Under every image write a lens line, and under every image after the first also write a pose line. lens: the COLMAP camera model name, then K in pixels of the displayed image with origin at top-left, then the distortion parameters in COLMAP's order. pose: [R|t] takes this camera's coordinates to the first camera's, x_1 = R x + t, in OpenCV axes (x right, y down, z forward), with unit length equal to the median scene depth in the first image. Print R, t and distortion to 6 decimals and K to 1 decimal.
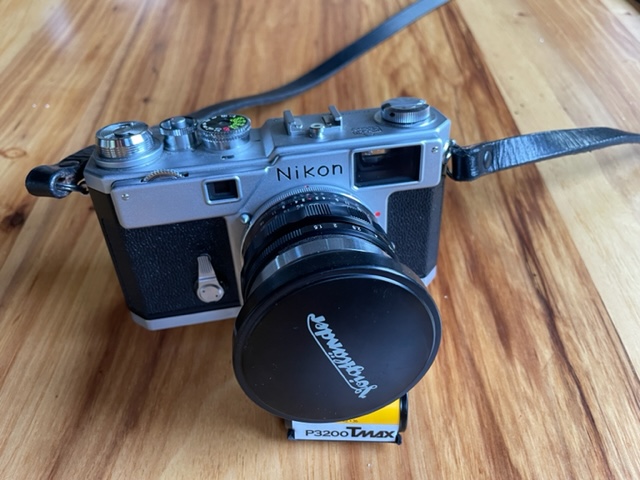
lens RADIAL K [[505.4, 0, 319.0], [0, 505.4, 239.5], [0, 0, 1]] dist [0.051318, -0.098975]
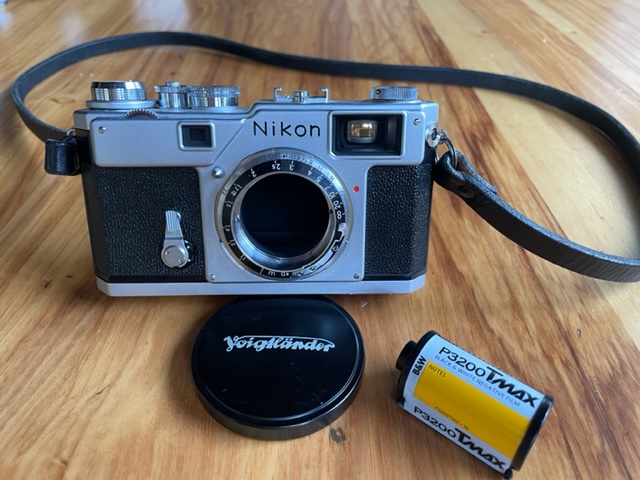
lens RADIAL K [[505.4, 0, 318.8], [0, 505.4, 235.4], [0, 0, 1]] dist [0.051318, -0.098975]
pose [[0.999729, 0.022232, 0.006908, 0.008586], [-0.020878, 0.987455, -0.156516, 0.286911], [-0.010301, 0.156330, 0.987651, -0.142366]]
